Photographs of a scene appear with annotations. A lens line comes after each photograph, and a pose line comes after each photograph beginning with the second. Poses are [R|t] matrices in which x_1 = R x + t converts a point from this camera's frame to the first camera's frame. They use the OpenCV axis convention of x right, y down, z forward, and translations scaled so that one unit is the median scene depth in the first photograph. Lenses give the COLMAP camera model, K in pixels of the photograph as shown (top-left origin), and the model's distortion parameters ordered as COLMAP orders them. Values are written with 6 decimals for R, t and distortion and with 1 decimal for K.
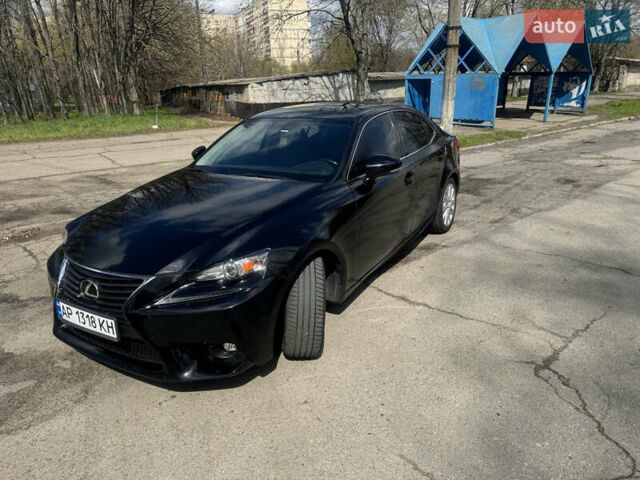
lens RADIAL K [[460.6, 0, 322.7], [0, 460.6, 241.7], [0, 0, 1]] dist [0.006160, -0.003607]
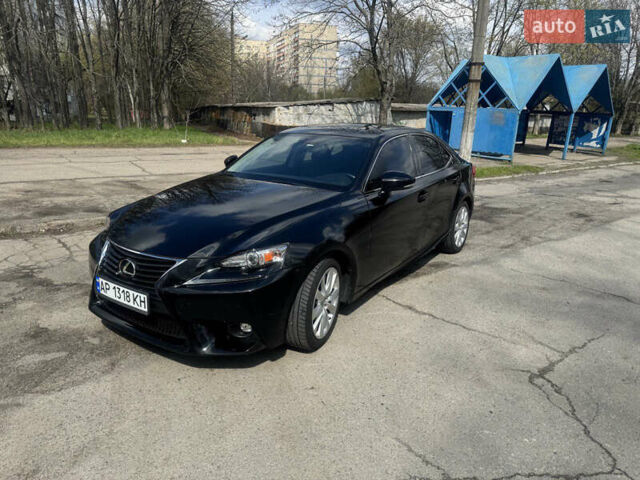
lens RADIAL K [[460.6, 0, 322.7], [0, 460.6, 241.7], [0, 0, 1]] dist [0.006160, -0.003607]
pose [[0.997195, 0.066986, -0.033381, 0.000188], [-0.068721, 0.996181, -0.053854, 0.020237], [0.029646, 0.055997, 0.997991, -0.031399]]
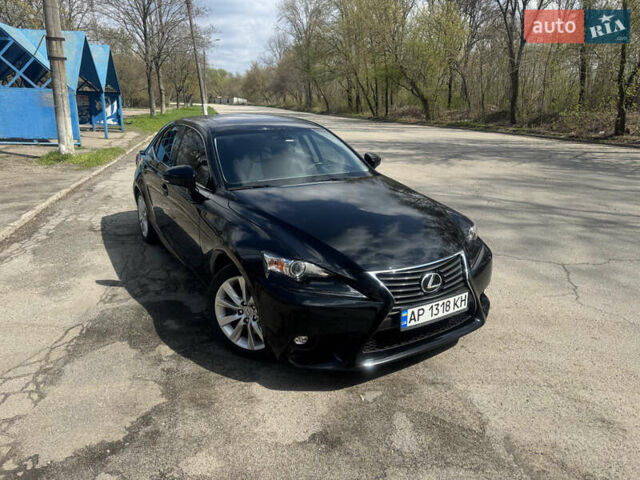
lens RADIAL K [[460.6, 0, 322.7], [0, 460.6, 241.7], [0, 0, 1]] dist [0.006160, -0.003607]
pose [[0.444963, -0.233583, 0.864550, -0.492517], [0.268137, 0.955847, 0.120246, -0.059448], [-0.854465, 0.178313, 0.487949, 0.219656]]
